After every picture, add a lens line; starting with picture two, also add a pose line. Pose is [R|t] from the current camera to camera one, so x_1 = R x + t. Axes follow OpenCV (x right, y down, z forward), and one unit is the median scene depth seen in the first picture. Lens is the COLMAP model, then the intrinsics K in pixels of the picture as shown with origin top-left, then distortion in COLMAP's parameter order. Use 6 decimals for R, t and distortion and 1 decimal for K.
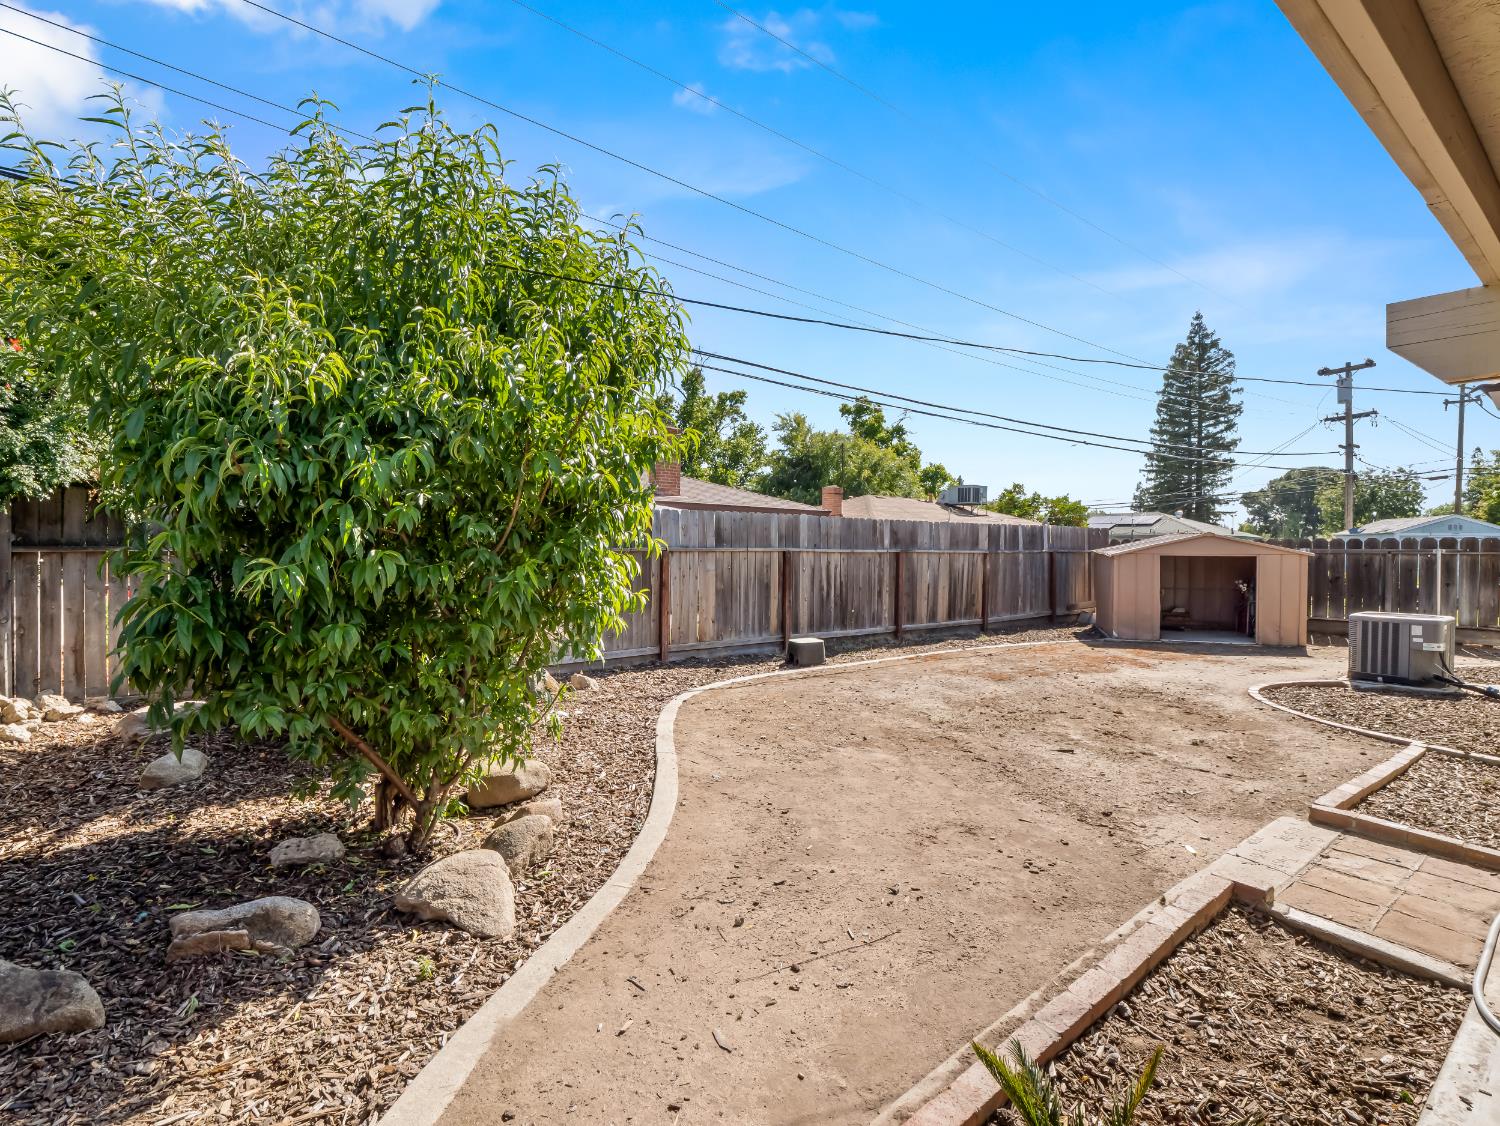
lens RADIAL K [[718.8, 0, 746.3], [0, 718.8, 562.5], [0, 0, 1]] dist [-0.008506, -0.004573]
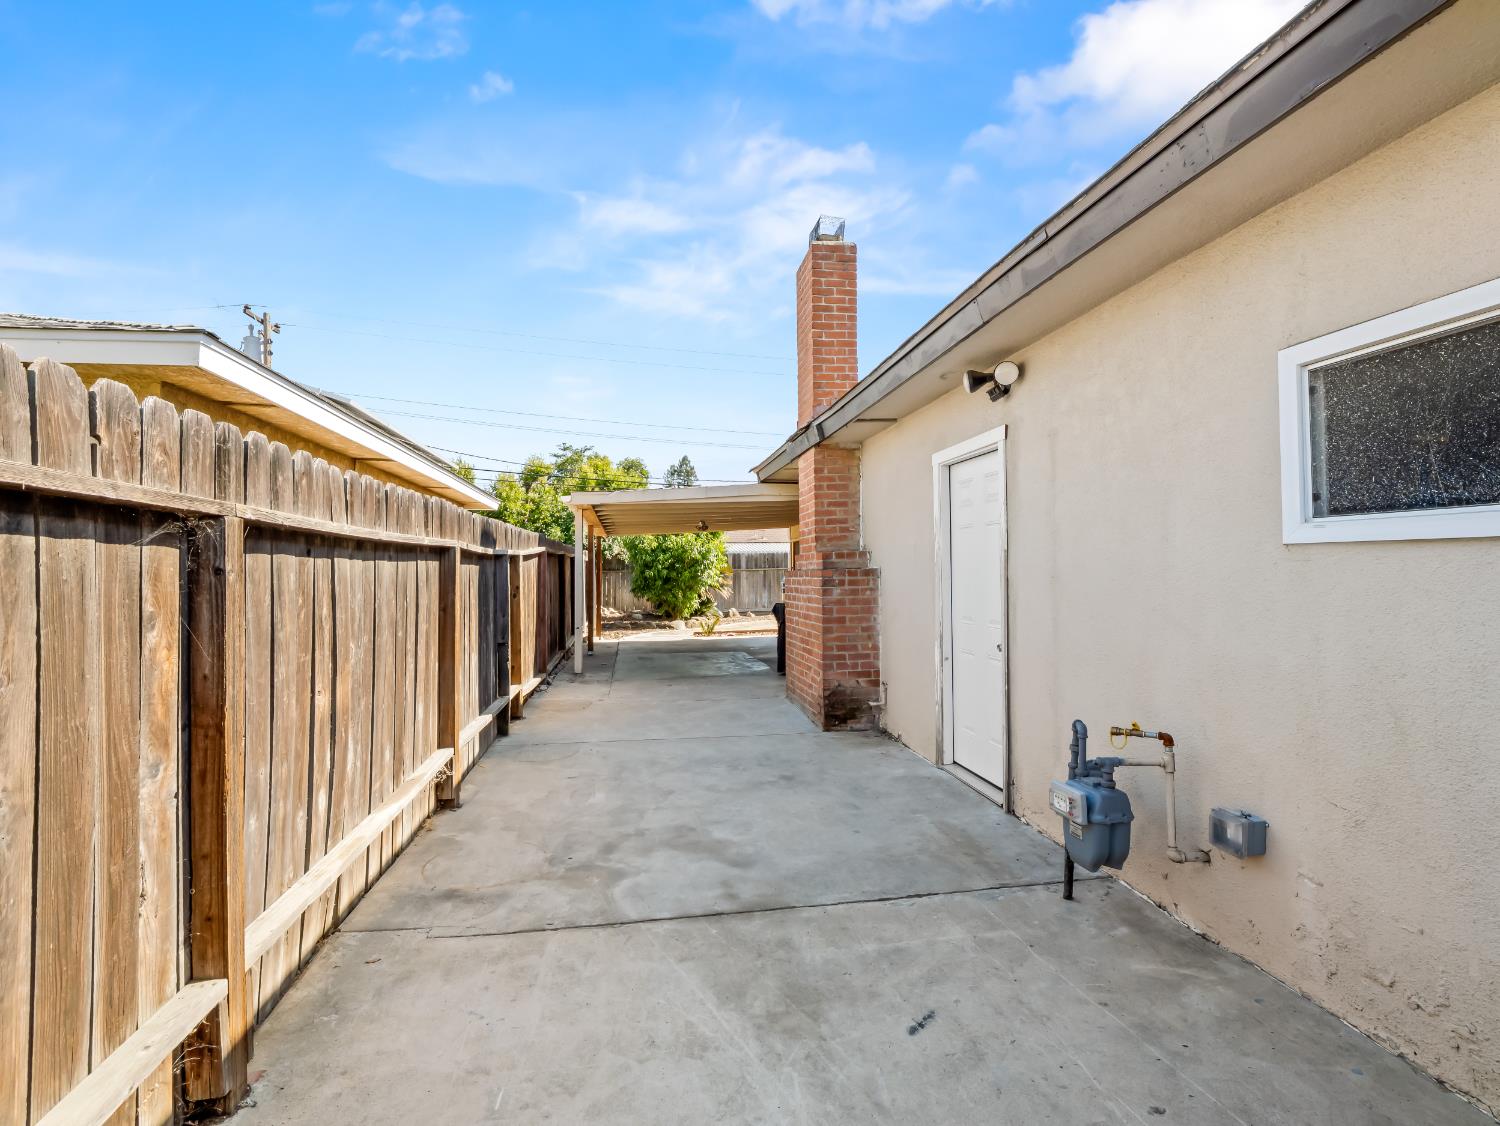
lens RADIAL K [[718.8, 0, 750.4], [0, 718.8, 565.8], [0, 0, 1]] dist [-0.008506, -0.004573]
pose [[0.876095, -0.018451, -0.481785, 3.240226], [0.006818, 0.999642, -0.025886, 0.122163], [0.482090, 0.019393, 0.875907, -4.225072]]
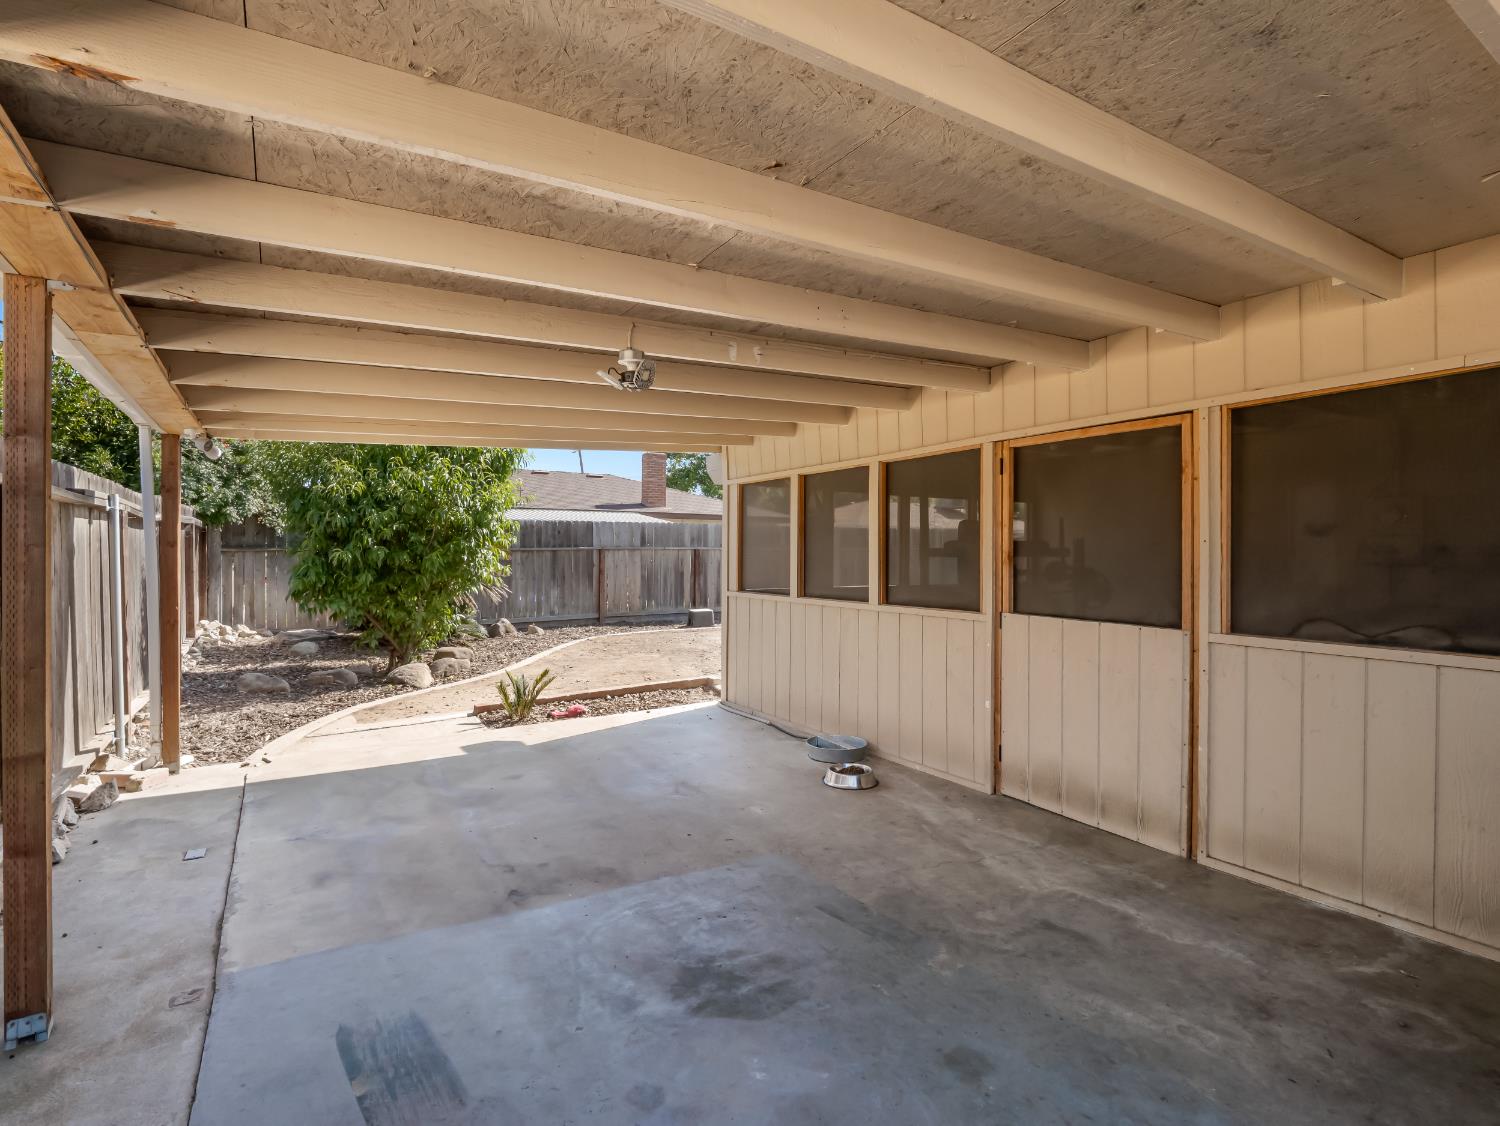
lens RADIAL K [[718.8, 0, 745.8], [0, 718.8, 555.6], [0, 0, 1]] dist [-0.008506, -0.004573]
pose [[0.994810, -0.005706, -0.101588, 1.154573], [0.004437, 0.999909, -0.012710, 0.059553], [0.101651, 0.012193, 0.994745, -1.574422]]
